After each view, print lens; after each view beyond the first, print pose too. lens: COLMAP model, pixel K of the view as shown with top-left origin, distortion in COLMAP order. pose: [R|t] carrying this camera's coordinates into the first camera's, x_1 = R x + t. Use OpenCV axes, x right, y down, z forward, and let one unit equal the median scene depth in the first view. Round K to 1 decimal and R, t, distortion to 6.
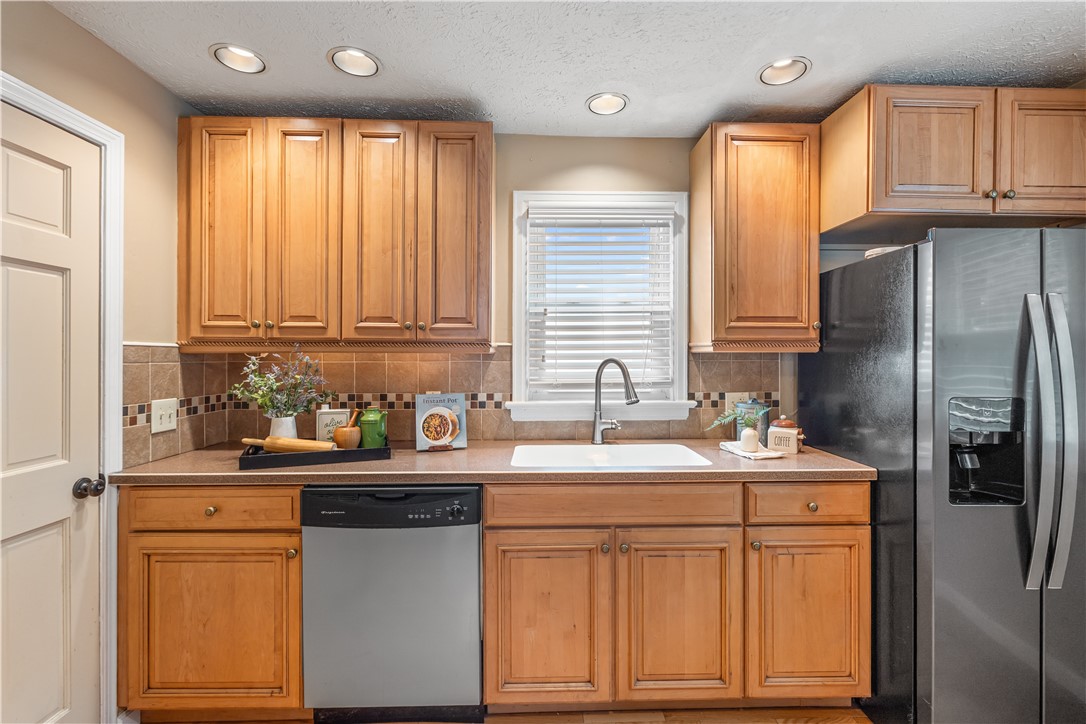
lens RADIAL K [[481.6, 0, 545.3], [0, 481.6, 364.5], [0, 0, 1]] dist [-0.001598, 0.000471]
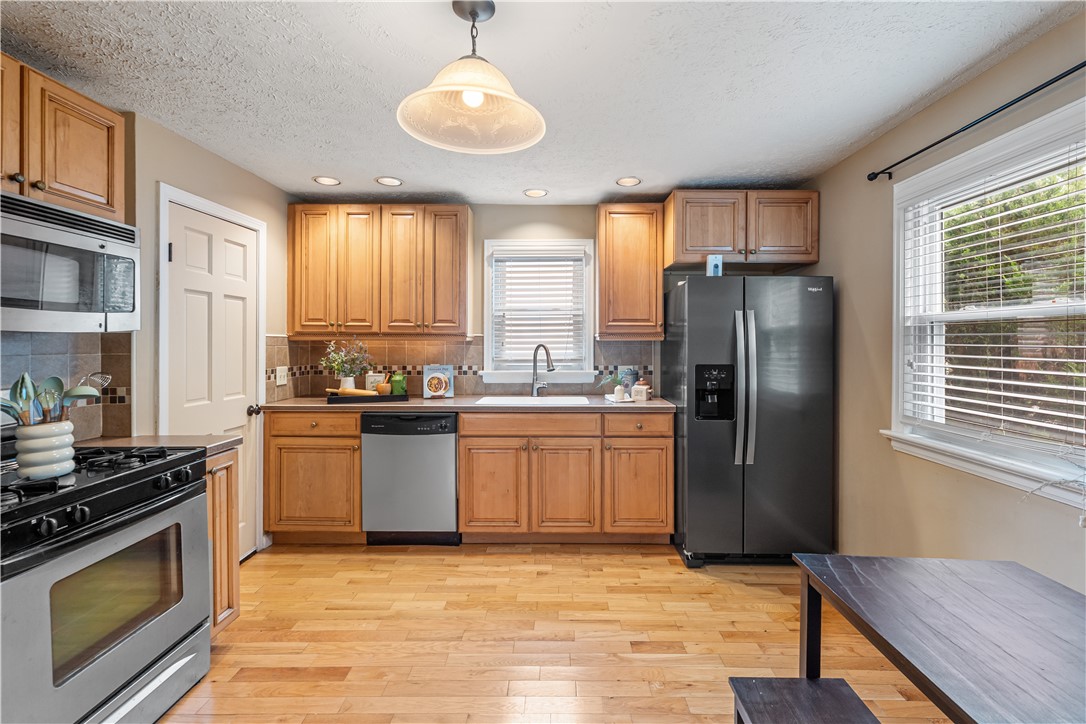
lens RADIAL K [[481.6, 0, 543.7], [0, 481.6, 352.3], [0, 0, 1]] dist [-0.001598, 0.000471]
pose [[0.999208, 0.001892, -0.039759, 0.230881], [-0.001821, 0.999997, 0.001834, 0.013745], [0.039762, -0.001760, 0.999208, -0.704263]]
